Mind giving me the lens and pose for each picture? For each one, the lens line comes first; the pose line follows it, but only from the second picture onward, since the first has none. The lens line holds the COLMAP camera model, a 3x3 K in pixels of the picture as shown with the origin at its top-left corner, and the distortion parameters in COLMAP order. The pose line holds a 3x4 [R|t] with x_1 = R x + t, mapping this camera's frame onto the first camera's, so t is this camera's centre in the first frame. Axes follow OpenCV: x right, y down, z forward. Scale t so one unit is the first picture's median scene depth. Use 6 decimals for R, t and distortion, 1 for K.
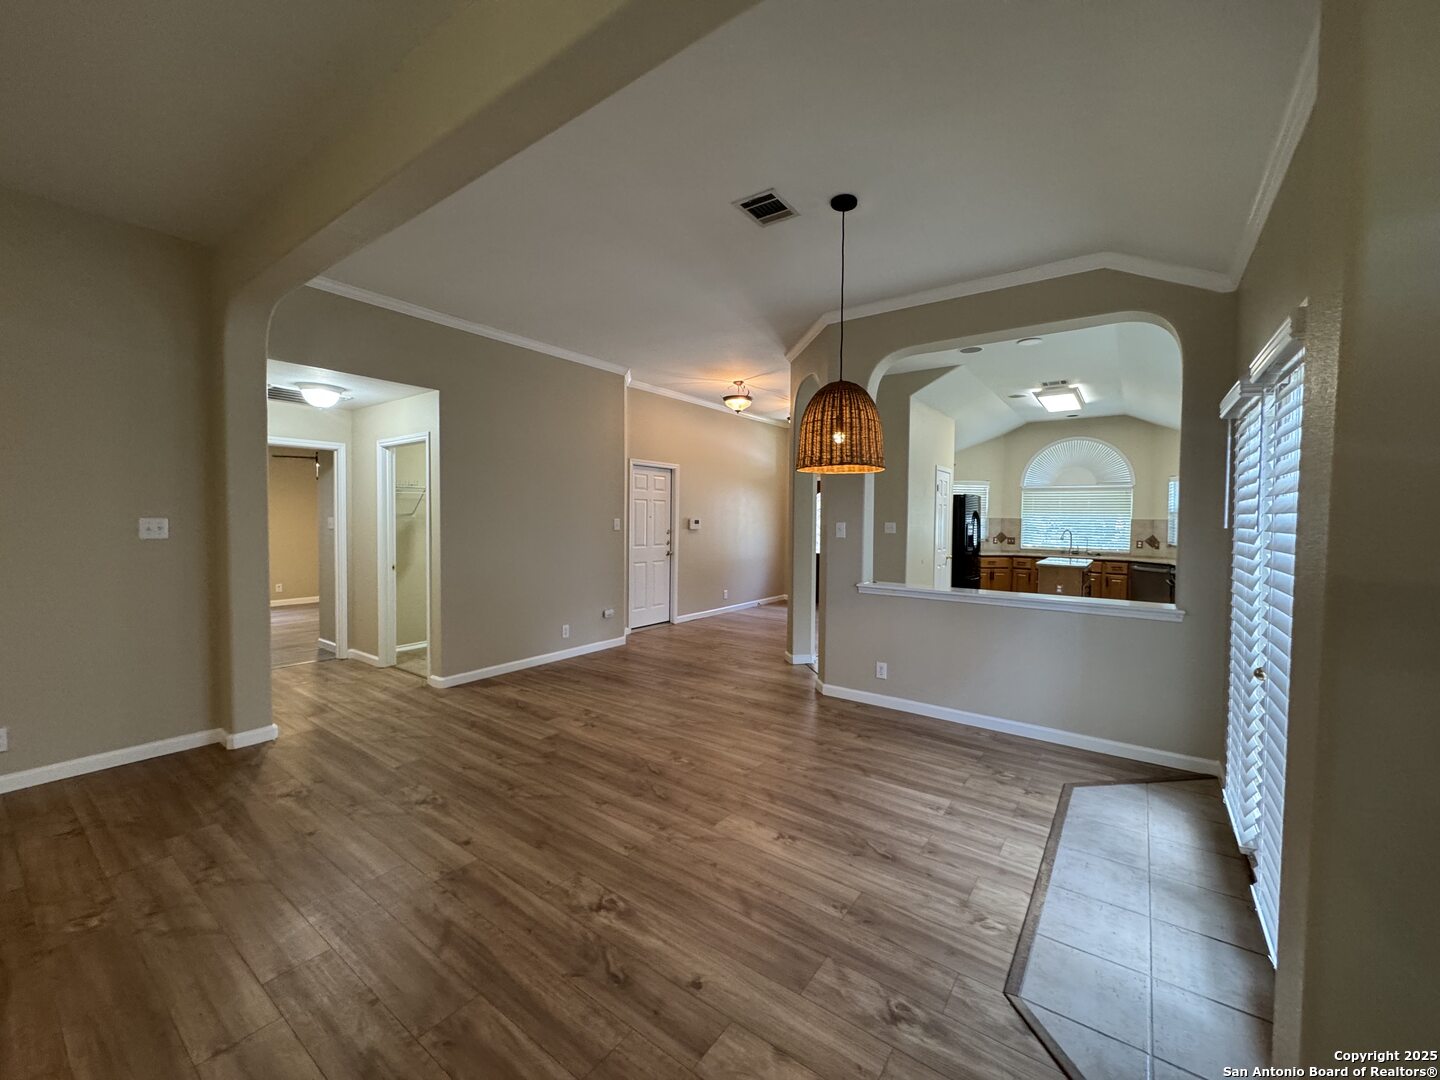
lens RADIAL K [[573.5, 0, 714.7], [0, 573.5, 536.3], [0, 0, 1]] dist [-0.003536, 0.000599]
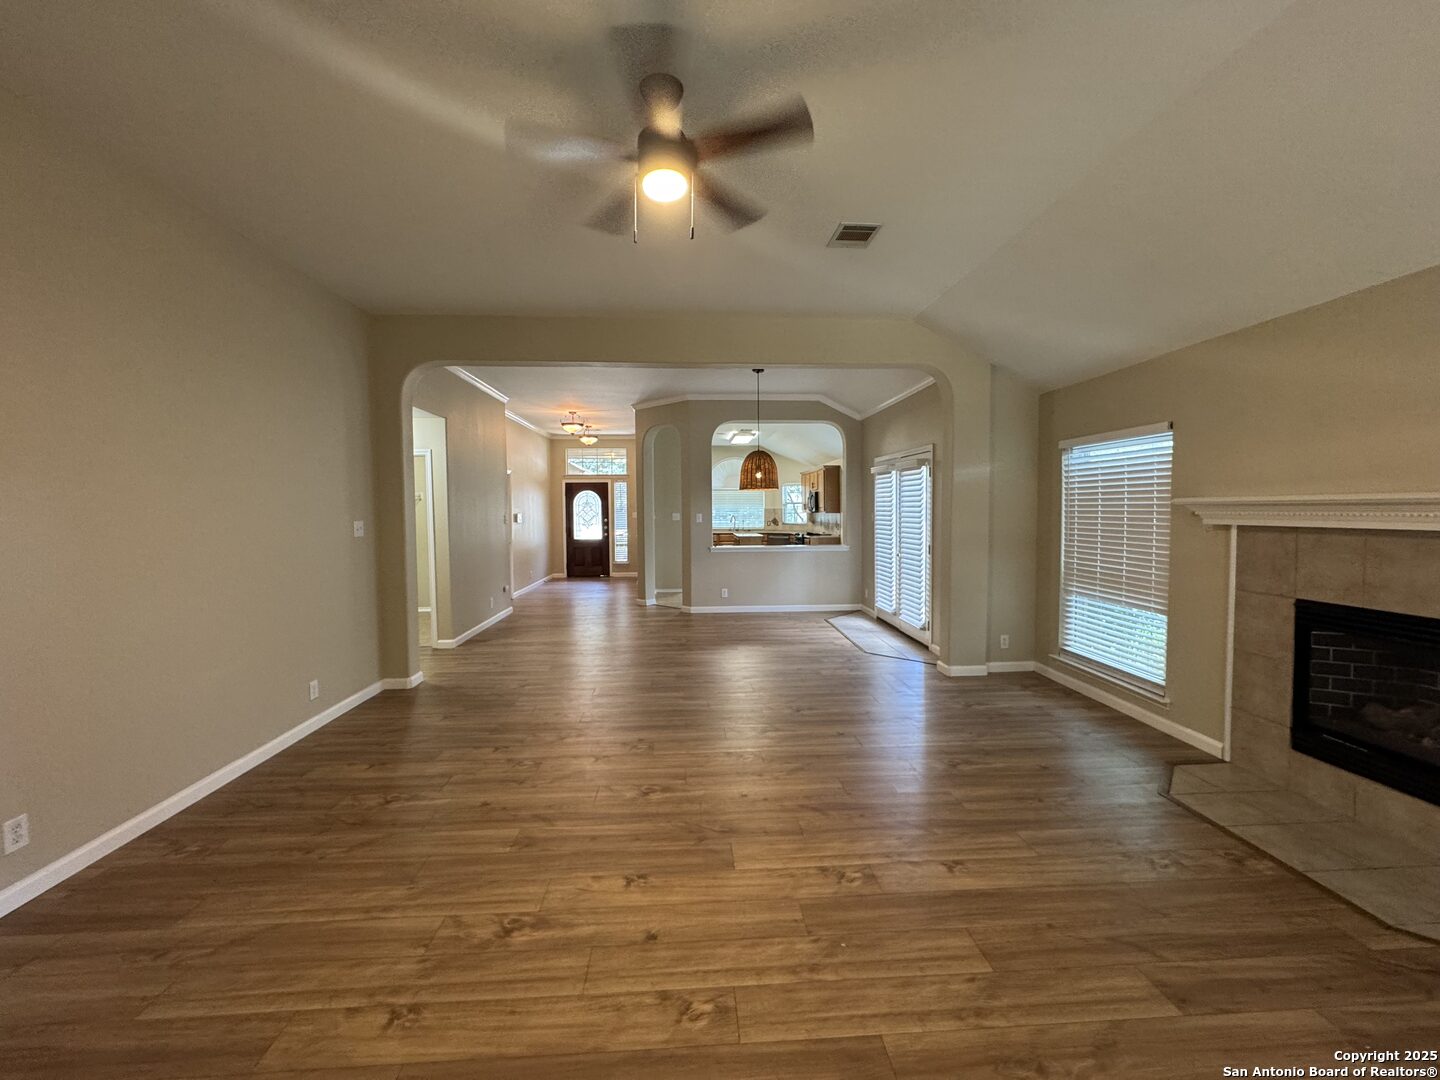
lens RADIAL K [[573.5, 0, 719.0], [0, 573.5, 535.3], [0, 0, 1]] dist [-0.003536, 0.000599]
pose [[0.764515, -0.043871, 0.643112, -1.223974], [0.035353, 0.999033, 0.026123, -0.004844], [-0.643636, 0.002765, 0.765327, -0.499349]]
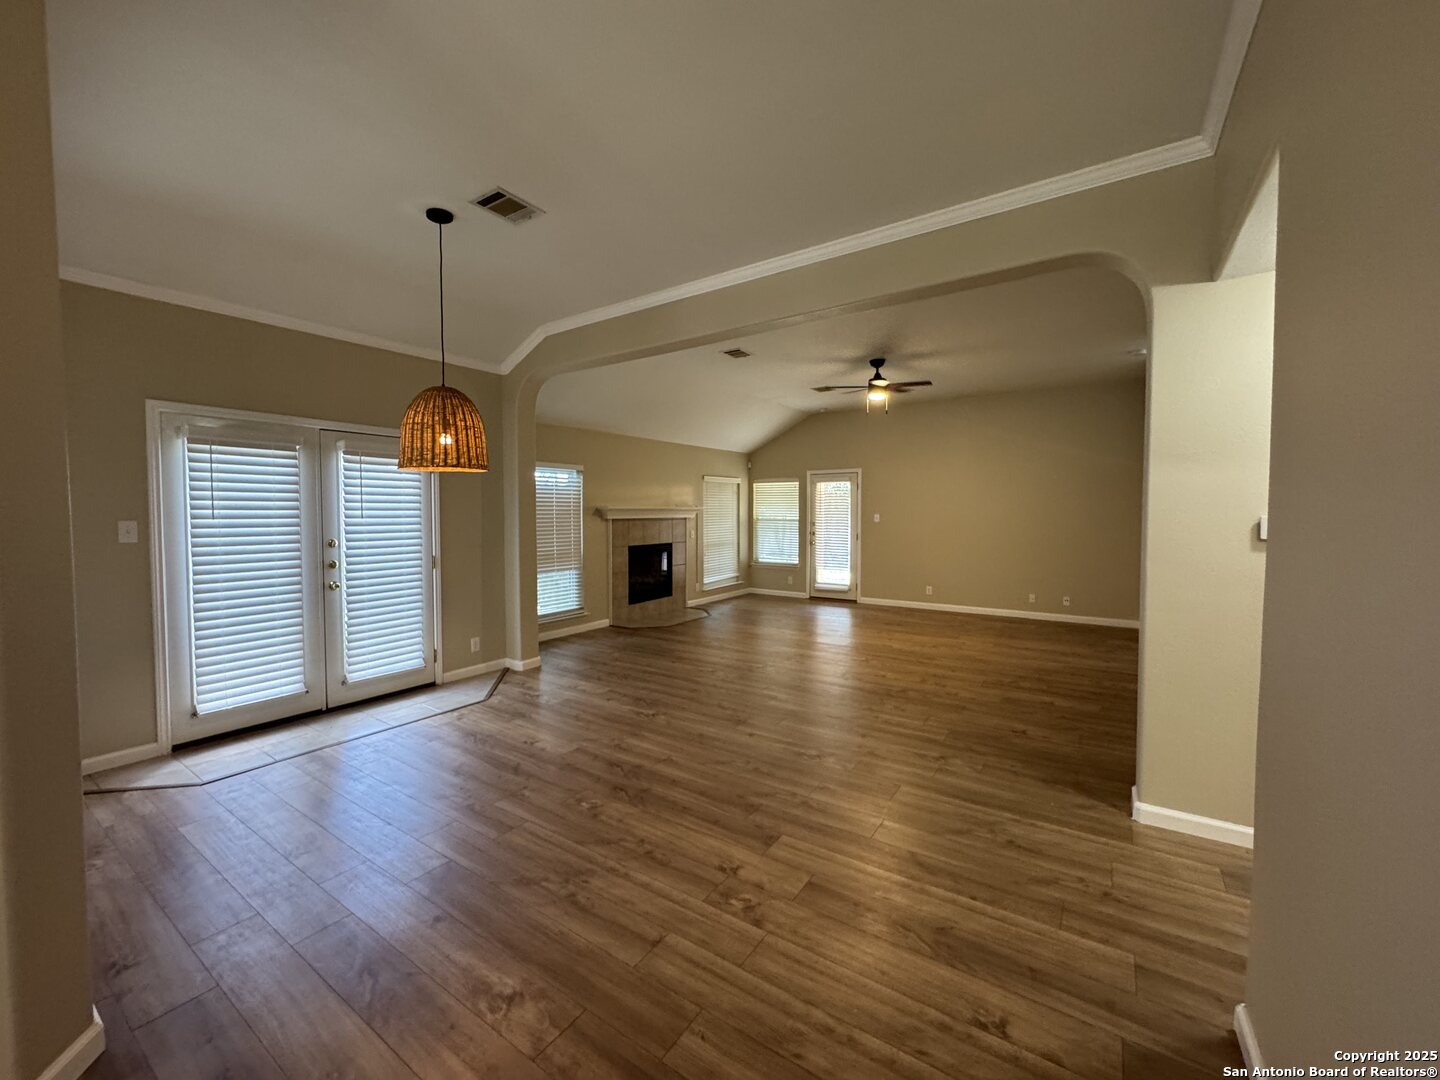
lens RADIAL K [[573.5, 0, 720.1], [0, 573.5, 531.9], [0, 0, 1]] dist [-0.003536, 0.000599]
pose [[-0.998975, -0.004749, -0.045019, -0.226178], [-0.007920, 0.997478, 0.070532, -0.076177], [0.044570, 0.070816, -0.996493, 1.948473]]
